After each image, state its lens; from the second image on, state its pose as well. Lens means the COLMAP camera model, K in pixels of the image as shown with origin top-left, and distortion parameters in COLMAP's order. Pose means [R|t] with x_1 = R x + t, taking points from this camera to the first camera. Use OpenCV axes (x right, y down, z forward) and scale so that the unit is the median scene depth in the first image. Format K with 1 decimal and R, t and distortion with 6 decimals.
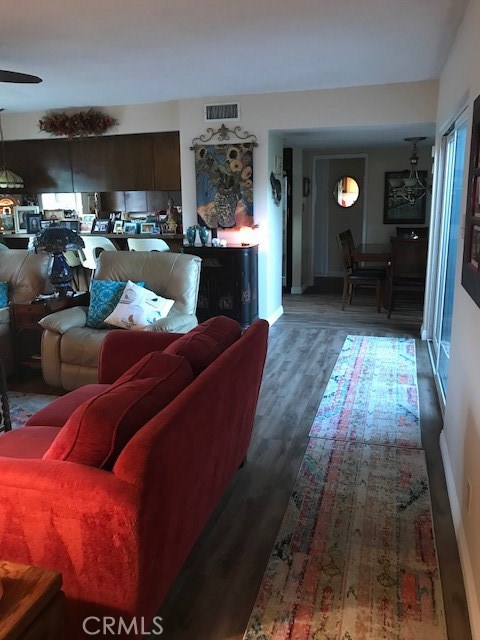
lens RADIAL K [[526.2, 0, 239.0], [0, 526.2, 315.8], [0, 0, 1]] dist [0.060703, -0.089346]
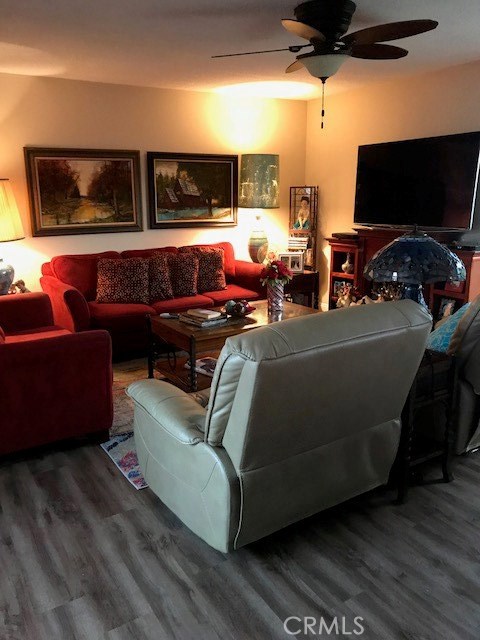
lens RADIAL K [[526.2, 0, 239.0], [0, 526.2, 315.8], [0, 0, 1]] dist [0.060703, -0.089346]
pose [[-0.671973, 0.191645, -0.715349, 0.244589], [-0.142684, 0.914336, 0.378986, -0.347119], [0.726701, 0.356738, -0.587064, 1.508985]]
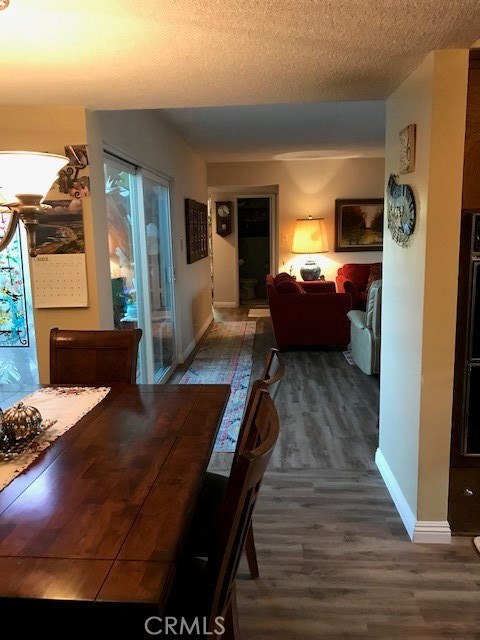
lens RADIAL K [[526.2, 0, 239.0], [0, 526.2, 315.8], [0, 0, 1]] dist [0.060703, -0.089346]
pose [[-0.975038, 0.067440, -0.211549, 0.506512], [-0.017289, 0.926806, 0.375143, -0.544116], [0.221365, 0.369436, -0.902504, 2.363269]]
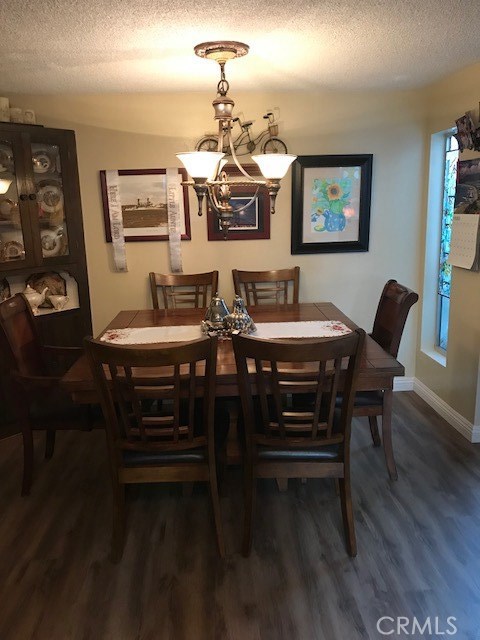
lens RADIAL K [[517.6, 0, 240.8], [0, 517.6, 317.4], [0, 0, 1]] dist [0.001763, 0.004439]
pose [[-0.333396, -0.185638, 0.924330, -0.084632], [0.244990, 0.929684, 0.275079, -0.476173], [-0.910399, 0.318162, -0.264474, 2.102501]]
